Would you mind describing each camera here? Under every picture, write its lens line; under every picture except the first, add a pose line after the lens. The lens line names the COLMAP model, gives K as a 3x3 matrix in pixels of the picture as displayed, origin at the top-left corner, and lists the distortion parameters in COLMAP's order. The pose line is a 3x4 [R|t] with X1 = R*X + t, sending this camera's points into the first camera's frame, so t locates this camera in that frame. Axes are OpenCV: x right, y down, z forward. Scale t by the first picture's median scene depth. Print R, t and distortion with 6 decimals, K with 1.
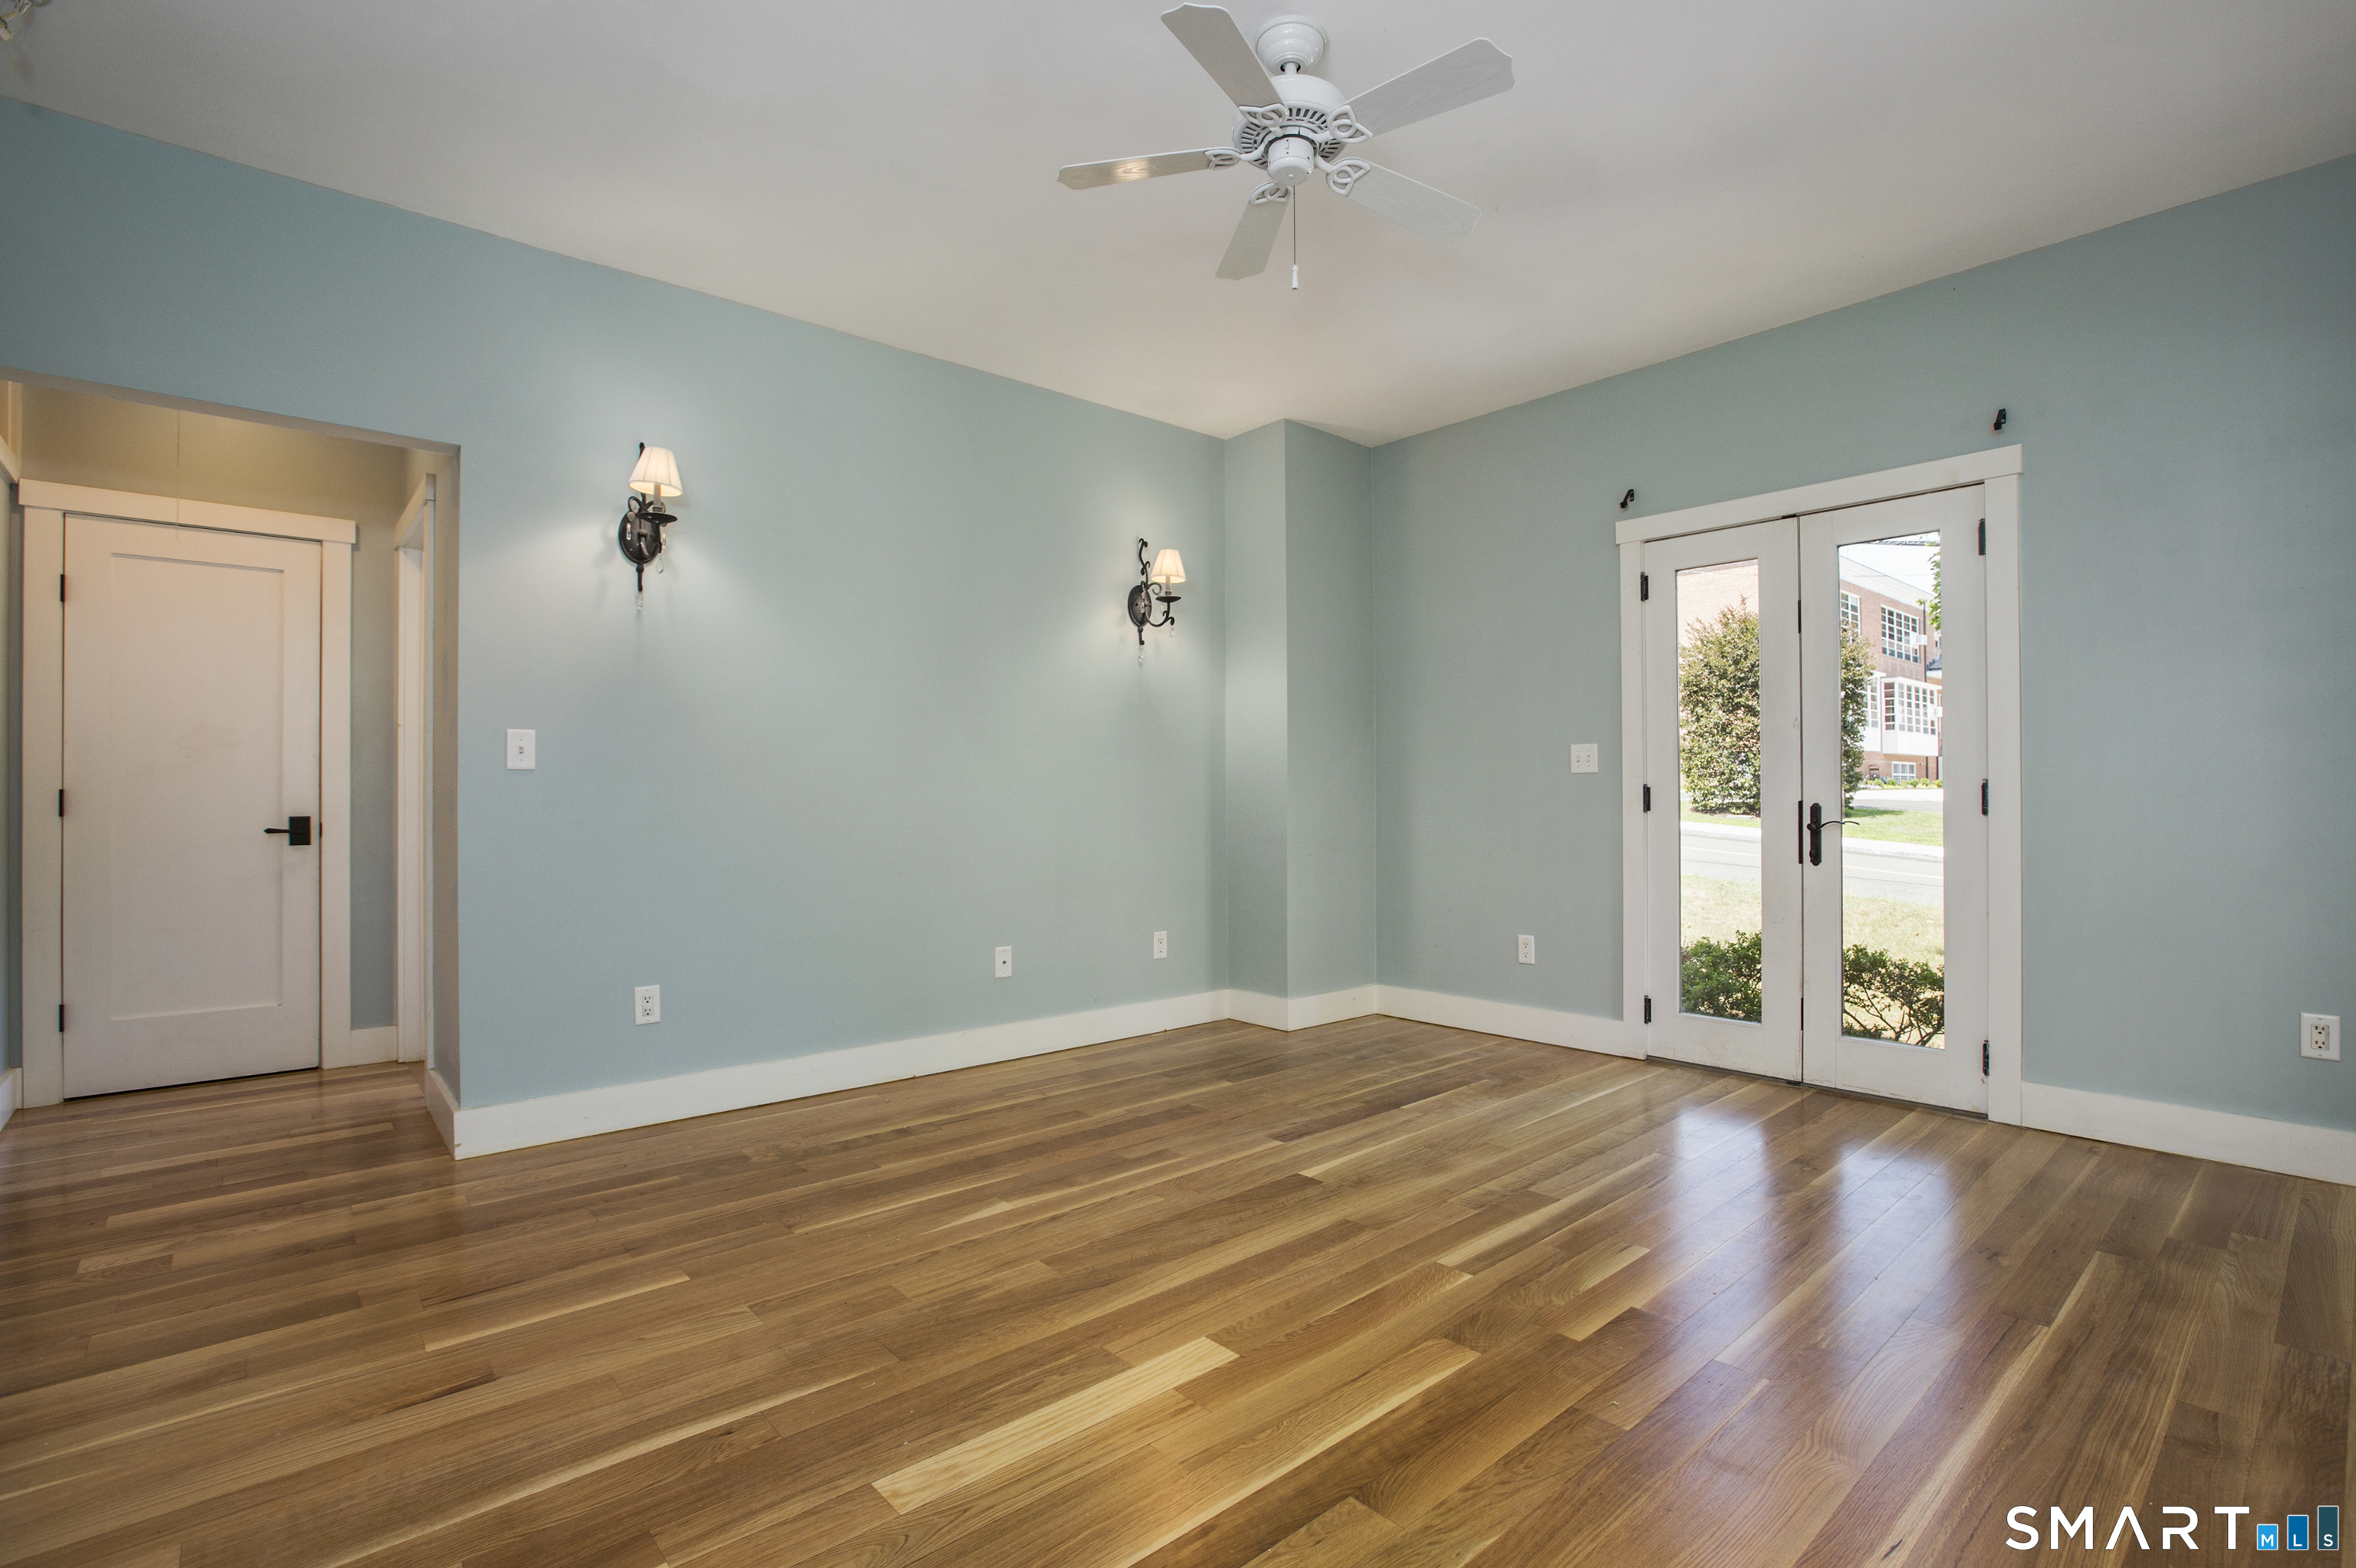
lens RADIAL K [[1085.4, 0, 1225.1], [0, 1085.4, 804.9], [0, 0, 1]] dist [-0.030312, 0.001452]
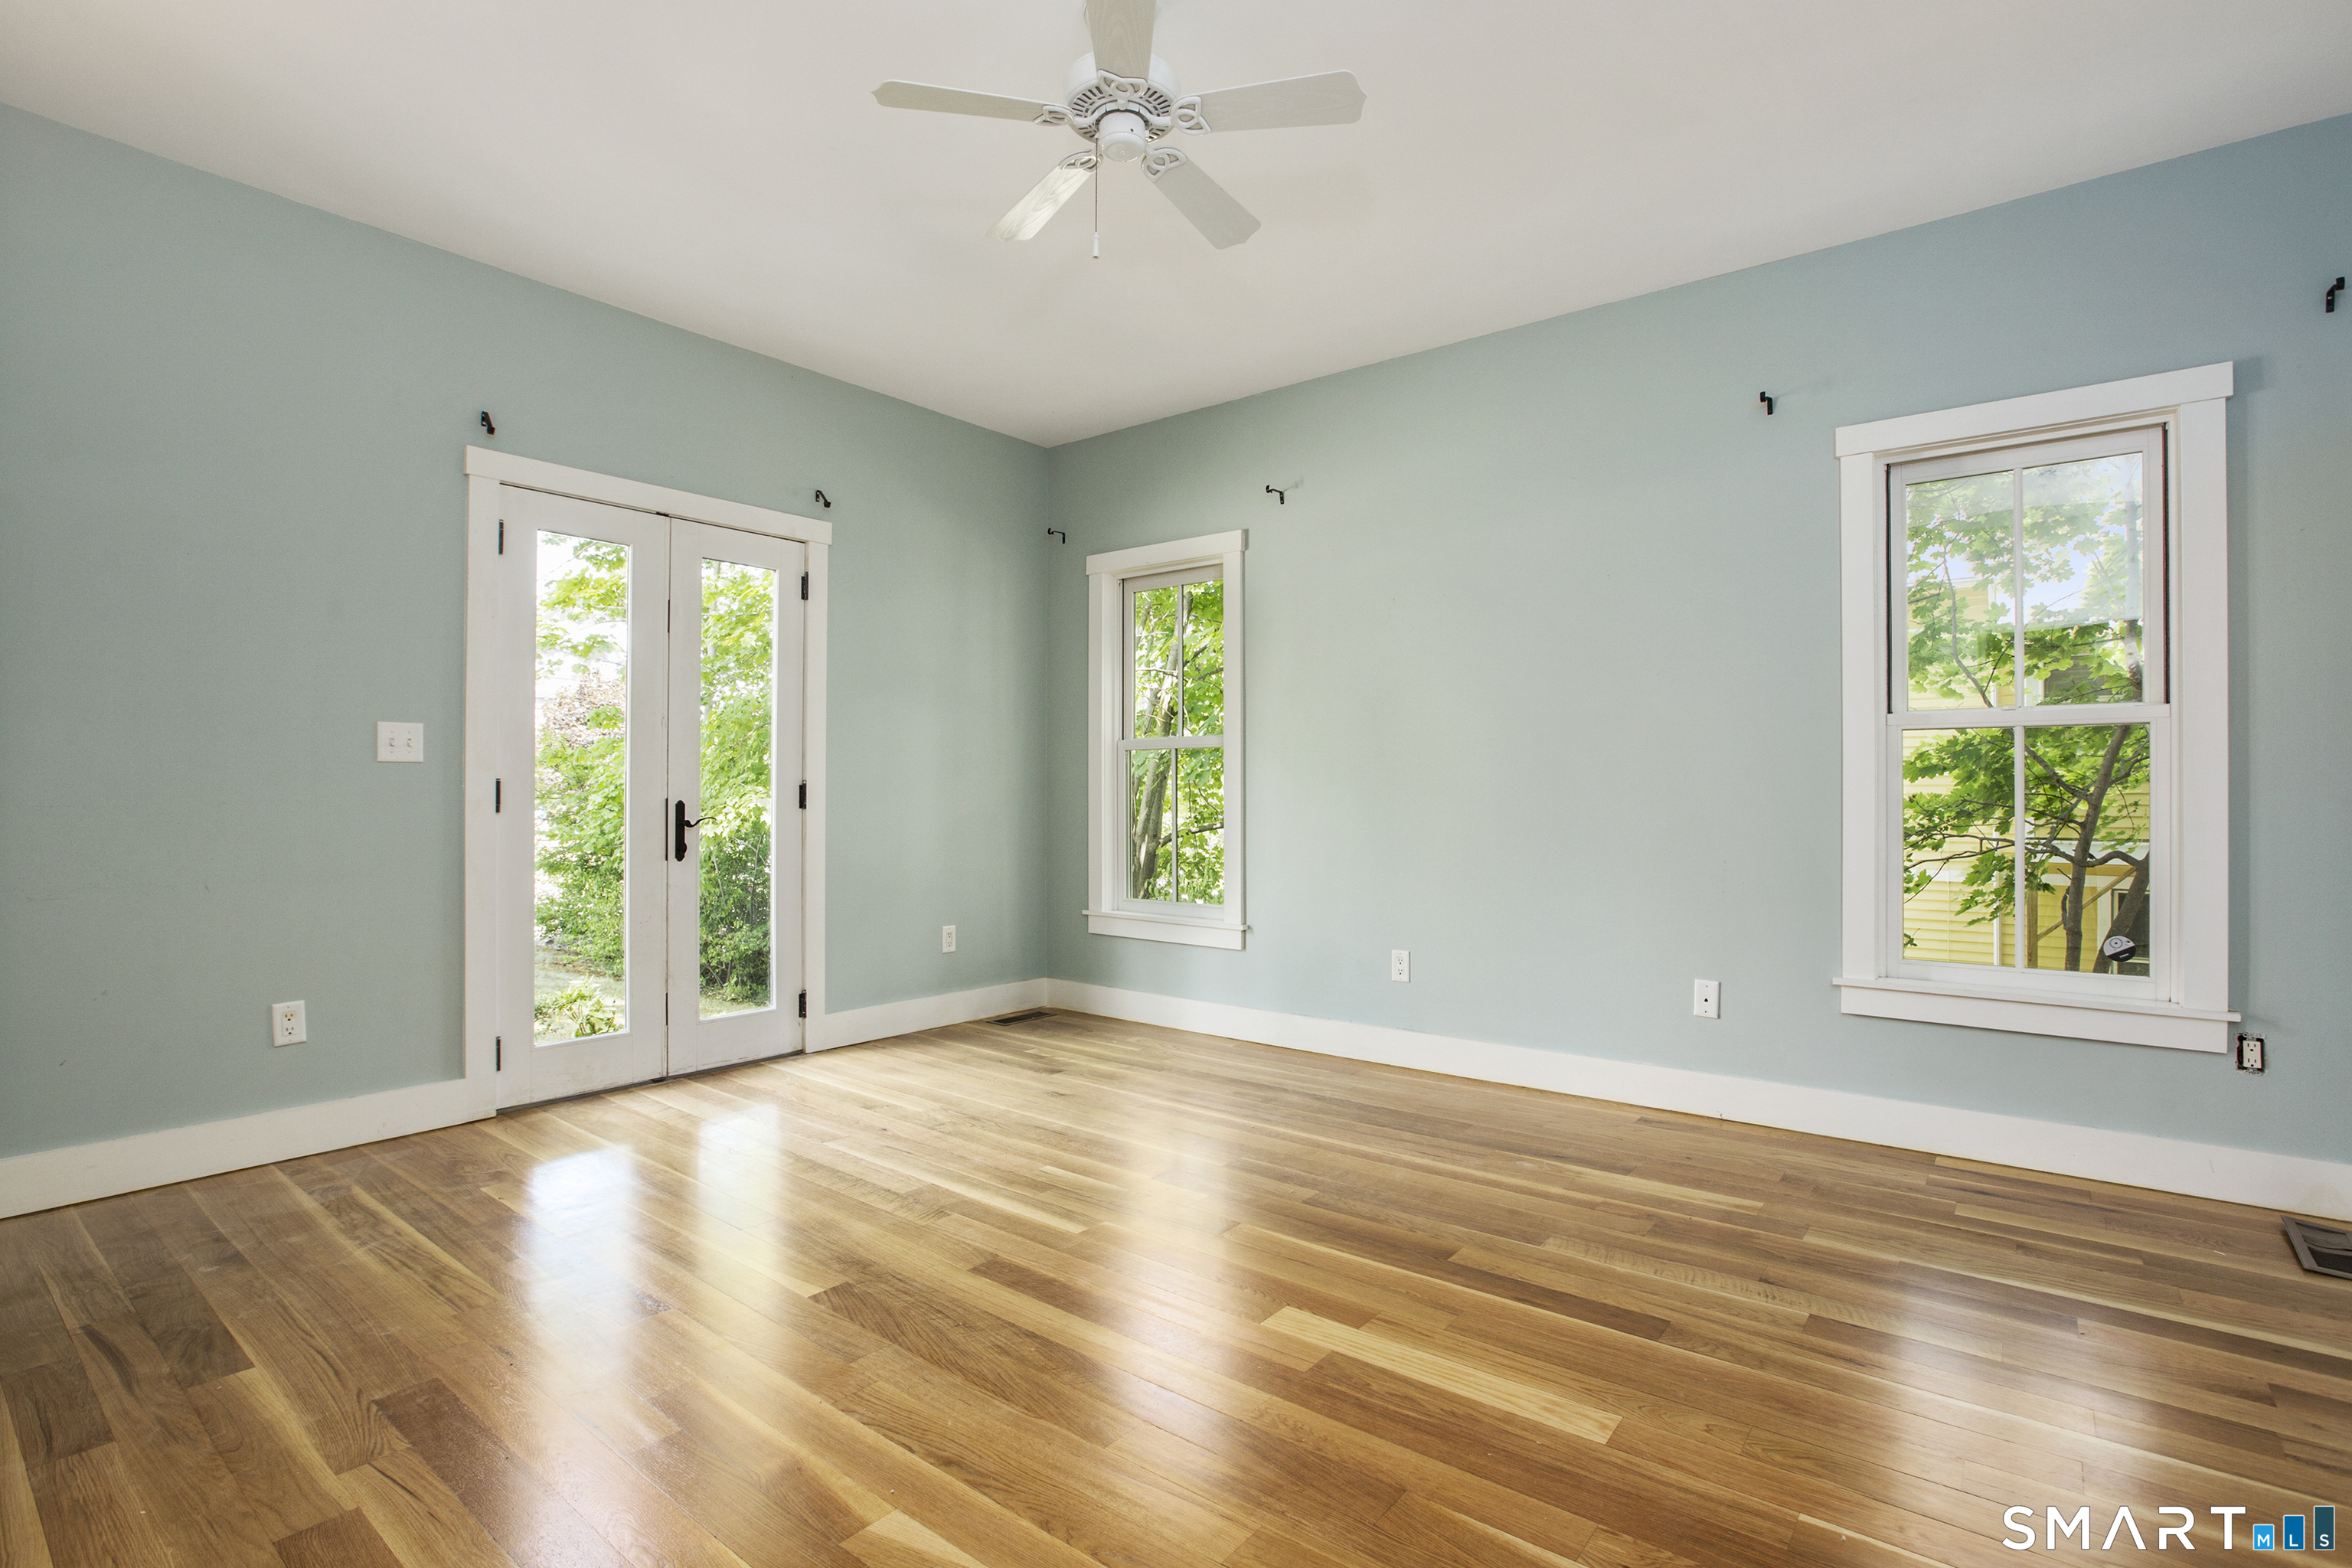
lens RADIAL K [[1083.7, 0, 1223.0], [0, 1083.7, 804.9], [0, 0, 1]] dist [-0.030312, 0.001452]
pose [[-0.172861, -0.005714, 0.984930, -0.597845], [0.004384, 0.999969, 0.006570, -0.002796], [-0.984936, 0.005454, -0.172831, 0.711807]]
